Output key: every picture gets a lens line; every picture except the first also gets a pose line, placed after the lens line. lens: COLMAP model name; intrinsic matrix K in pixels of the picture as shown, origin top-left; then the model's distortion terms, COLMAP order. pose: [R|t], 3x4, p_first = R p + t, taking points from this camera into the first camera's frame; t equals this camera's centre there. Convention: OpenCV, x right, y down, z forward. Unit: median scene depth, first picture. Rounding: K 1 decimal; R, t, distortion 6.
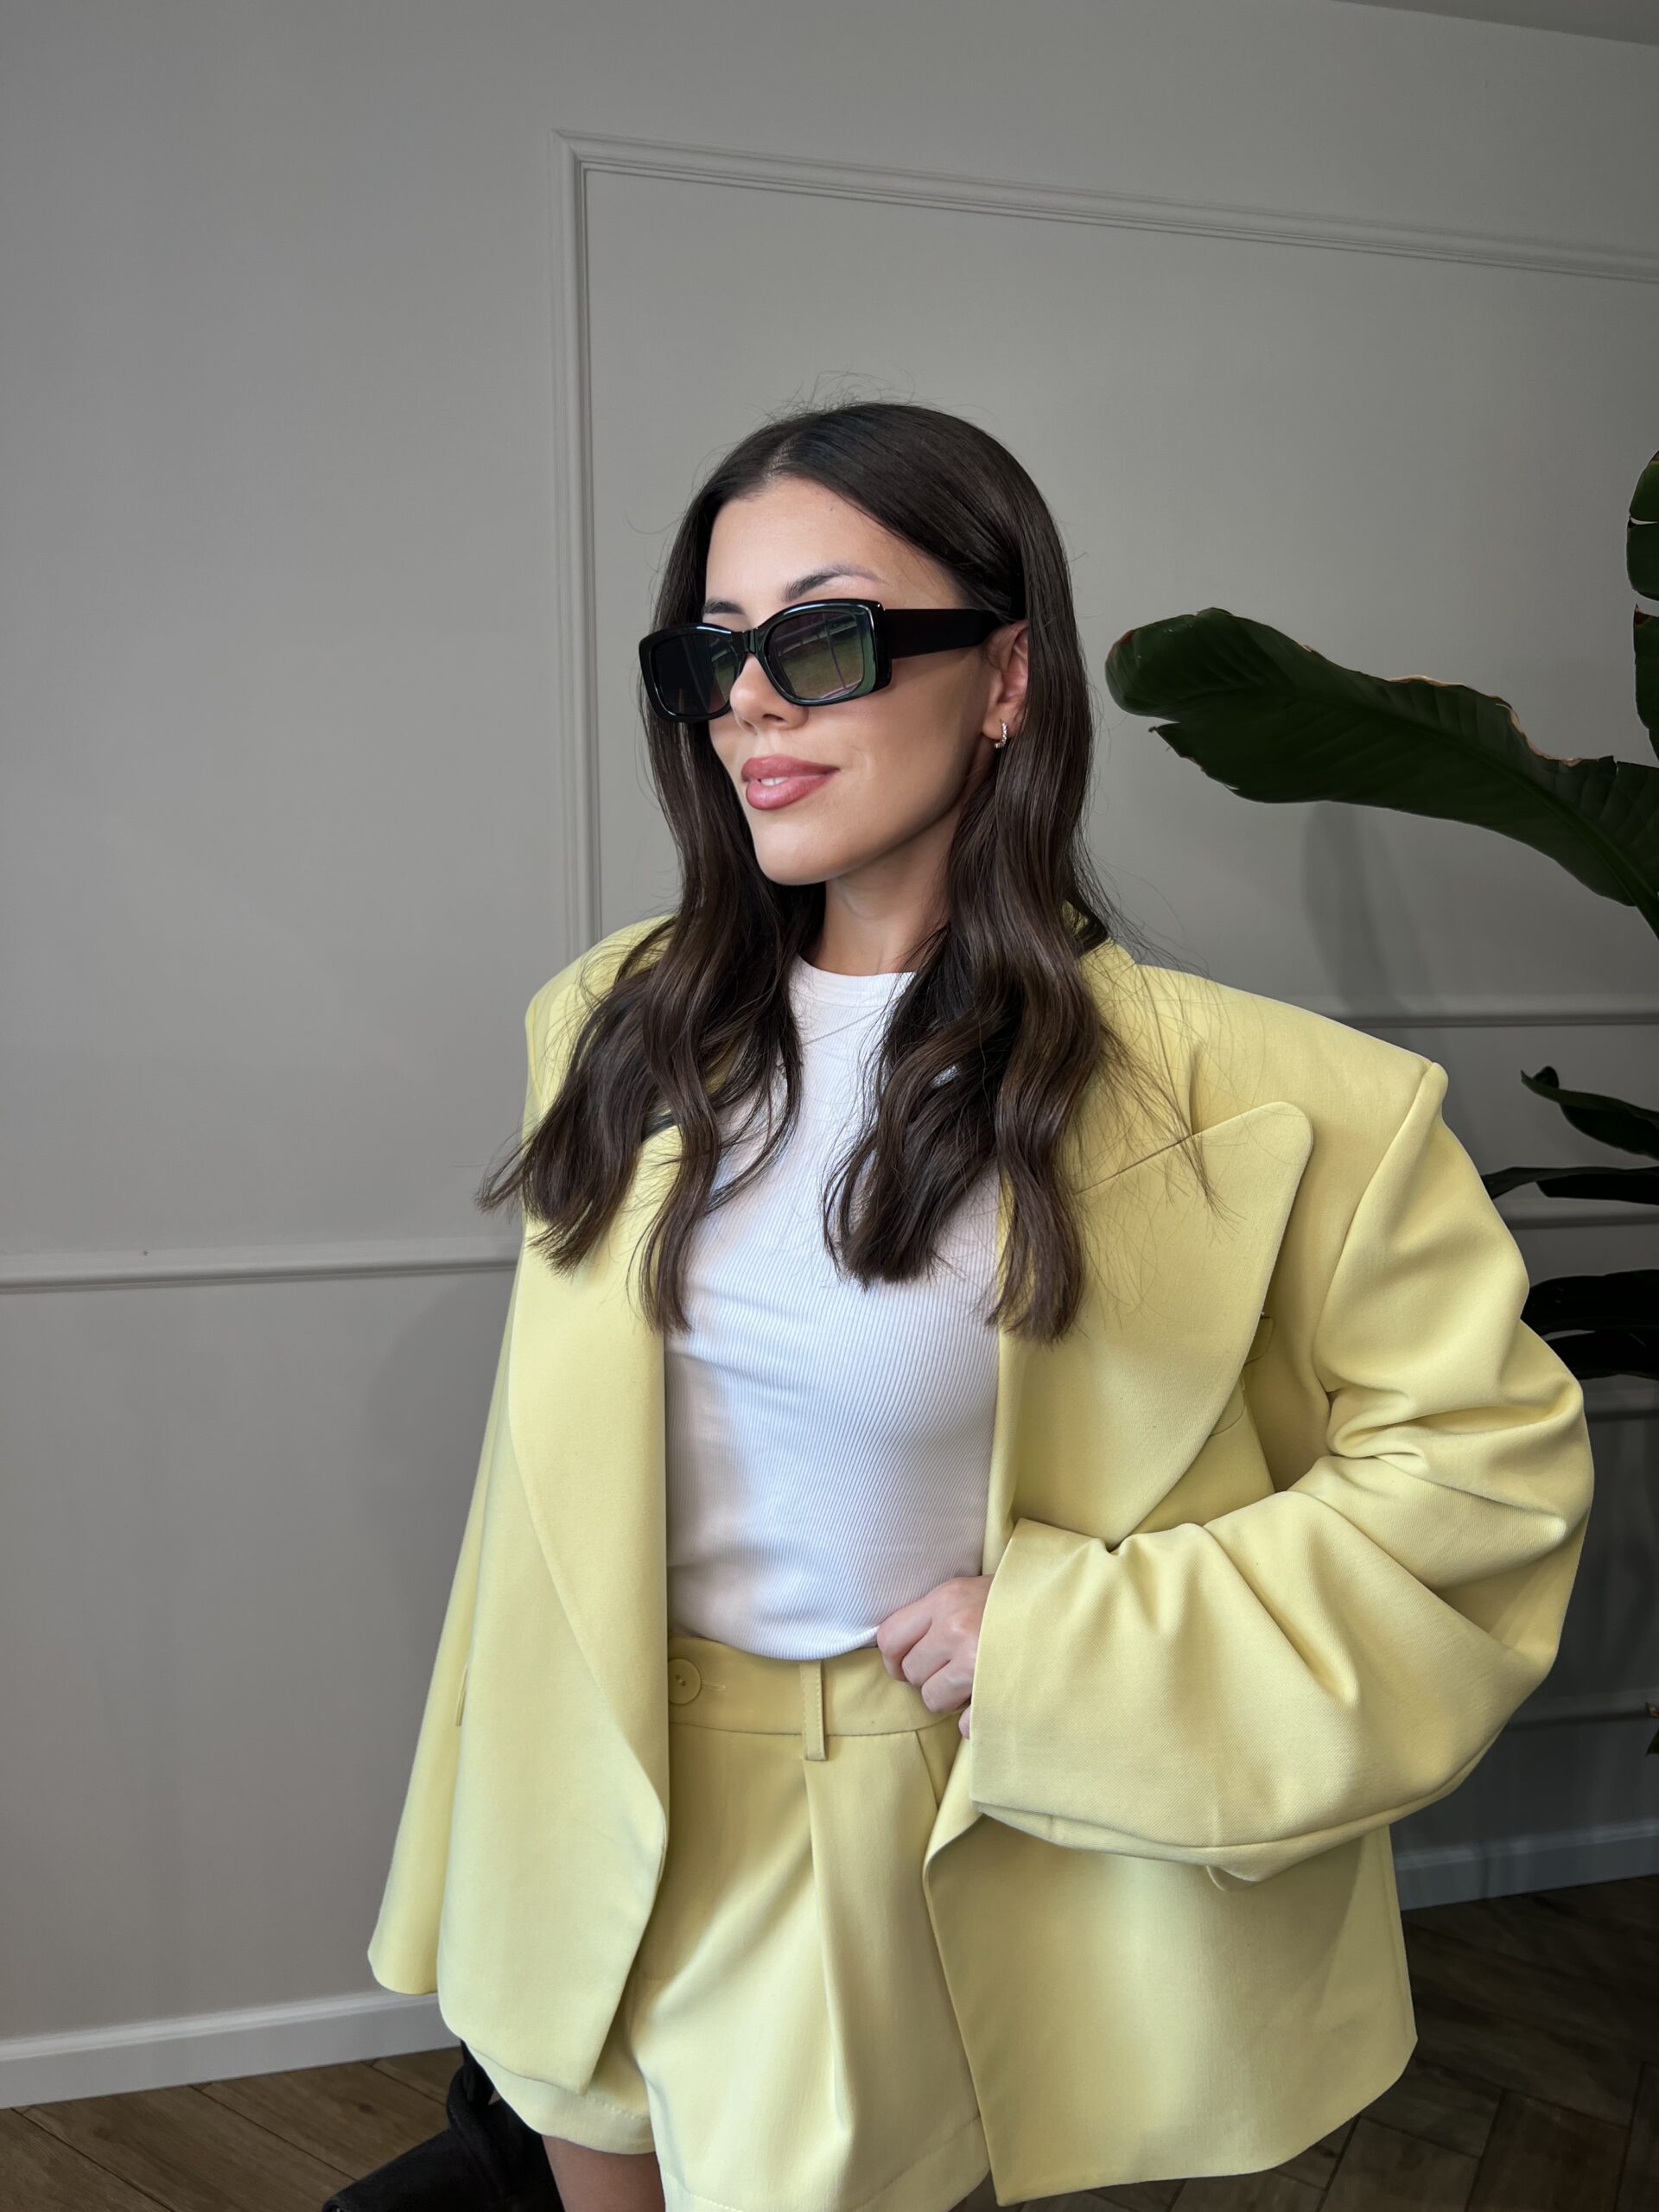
lens RADIAL K [[1698.9, 0, 823.5], [0, 1698.9, 1092.9], [0, 0, 1]] dist [-0.022078, -0.019400]
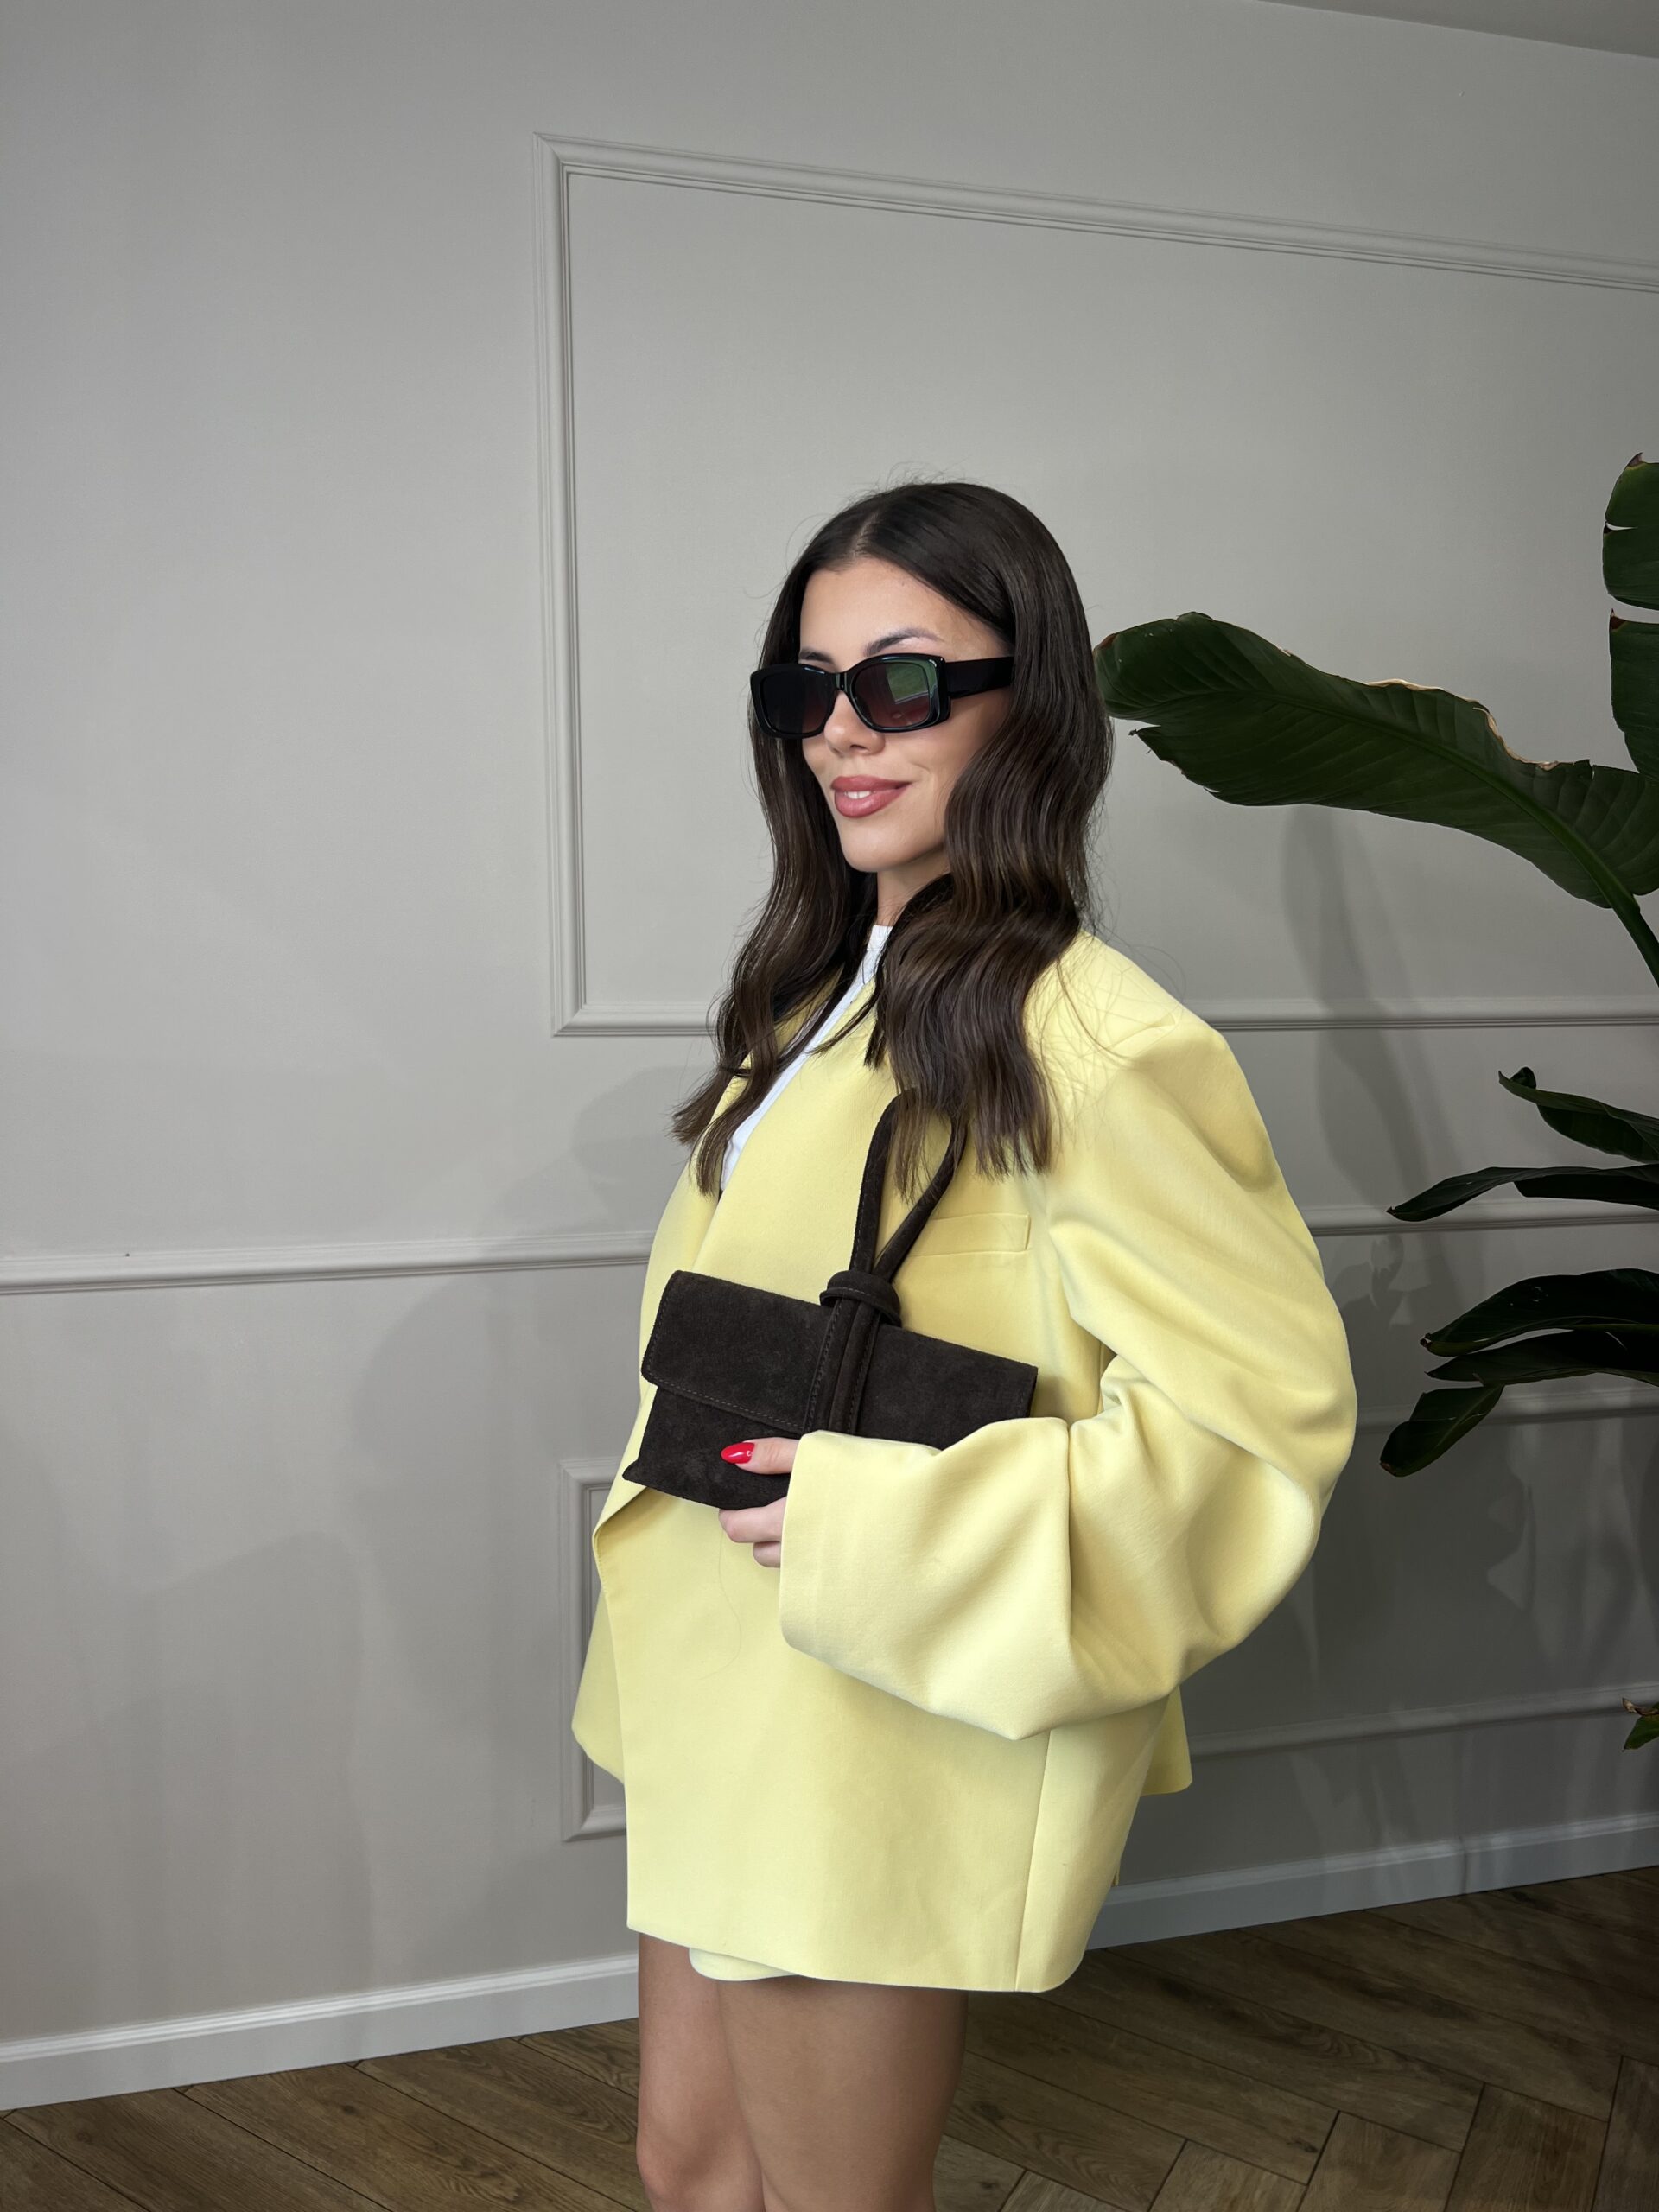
lens RADIAL K [[1698.9, 0, 824.7], [0, 1698.9, 1093.7], [0, 0, 1]] dist [-0.022078, -0.019400]
pose [[0.999933, -0.000745, 0.011517, -0.057986], [0.000754, 0.999999, -0.000782, 0.040086], [-0.011517, 0.000791, 0.999933, -0.247653]]
